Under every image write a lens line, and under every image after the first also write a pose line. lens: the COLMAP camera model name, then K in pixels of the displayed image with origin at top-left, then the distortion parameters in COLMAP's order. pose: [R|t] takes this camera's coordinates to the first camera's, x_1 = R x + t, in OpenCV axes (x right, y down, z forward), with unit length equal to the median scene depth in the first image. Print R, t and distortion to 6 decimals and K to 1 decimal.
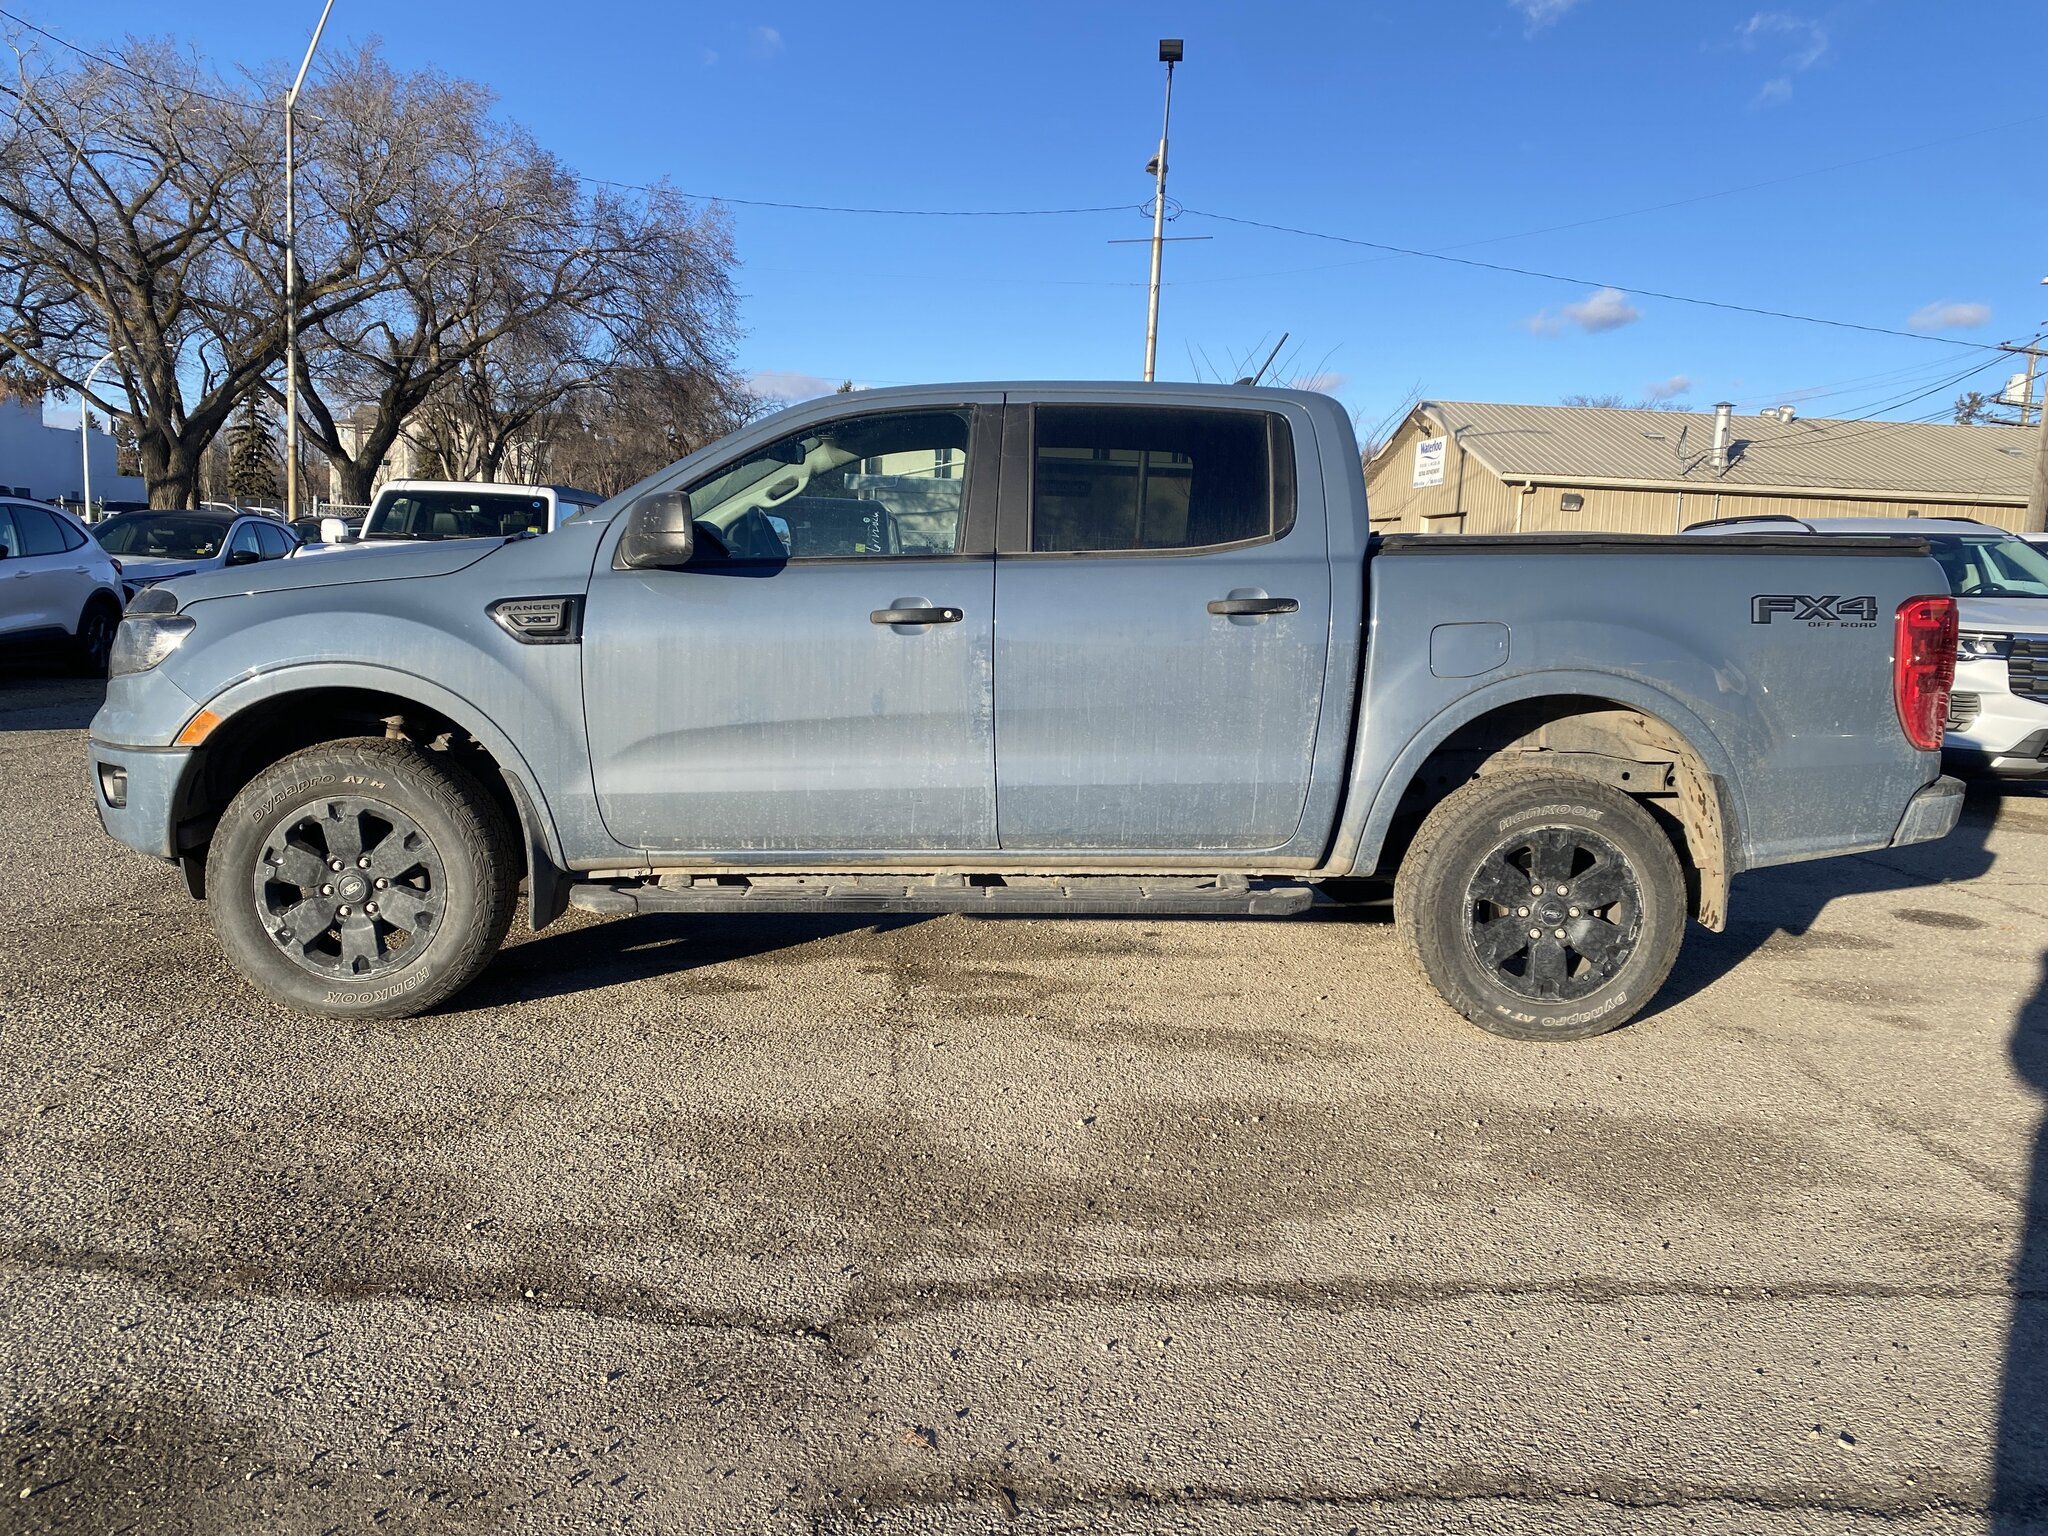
lens RADIAL K [[1506.7, 0, 1024.0], [0, 1506.7, 768.0], [0, 0, 1]] dist [0.002937, -0.000239]
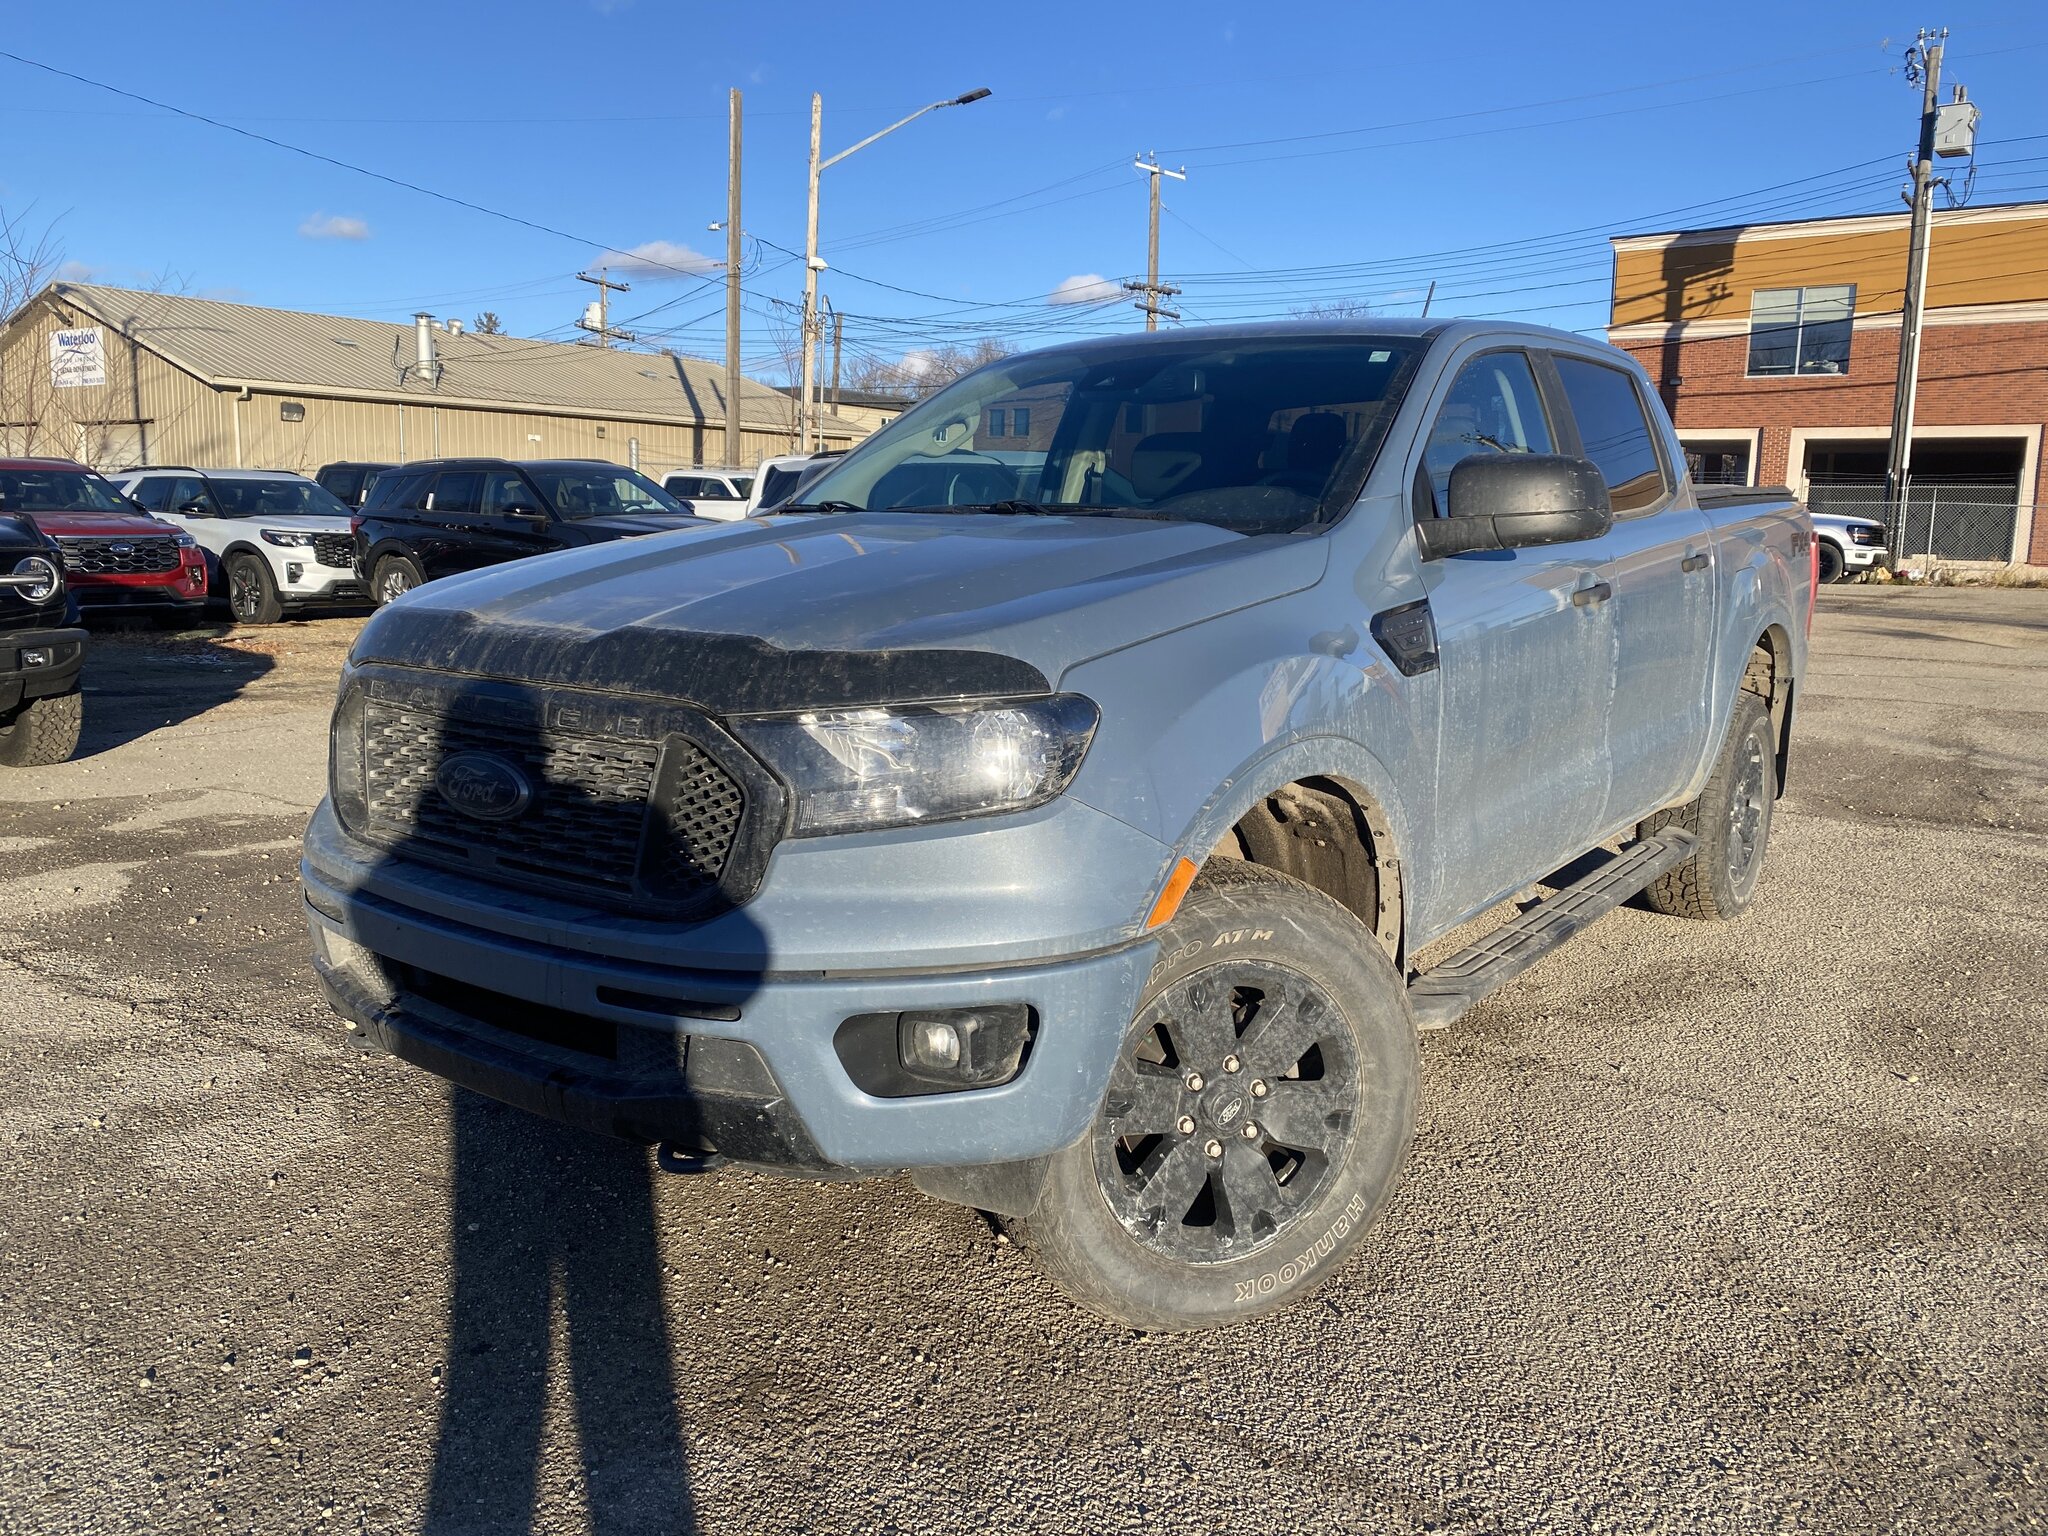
lens RADIAL K [[1527.2, 0, 1024.0], [0, 1527.2, 768.0], [0, 0, 1]] dist [-0.002540, 0.002601]
pose [[0.643387, -0.149515, 0.750798, -0.083884], [0.106835, 0.988681, 0.105336, -0.011854], [-0.758049, 0.012439, 0.652078, 0.057407]]
